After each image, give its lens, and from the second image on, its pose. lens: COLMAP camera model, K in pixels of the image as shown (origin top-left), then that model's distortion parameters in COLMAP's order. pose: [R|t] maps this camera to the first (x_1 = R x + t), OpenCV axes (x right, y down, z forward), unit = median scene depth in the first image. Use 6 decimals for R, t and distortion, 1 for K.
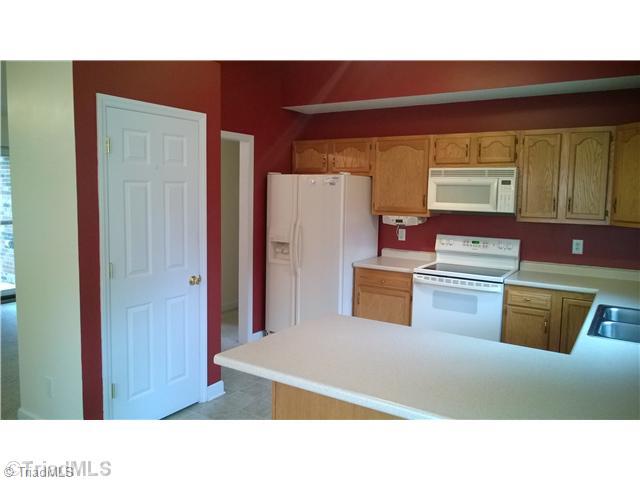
lens RADIAL K [[482.3, 0, 322.0], [0, 482.3, 237.4], [0, 0, 1]] dist [-0.006230, -0.003615]
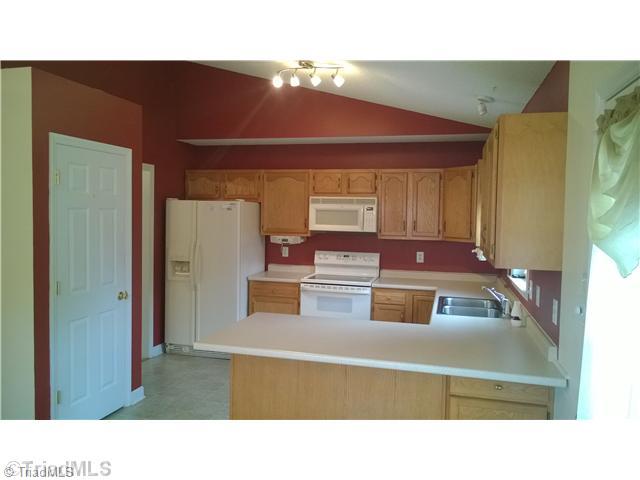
lens RADIAL K [[482.3, 0, 322.0], [0, 482.3, 237.4], [0, 0, 1]] dist [-0.006230, -0.003615]
pose [[0.950216, -0.015255, 0.311218, -0.136549], [0.028262, 0.998903, -0.037326, 0.006883], [-0.310307, 0.044263, 0.949605, -0.176535]]
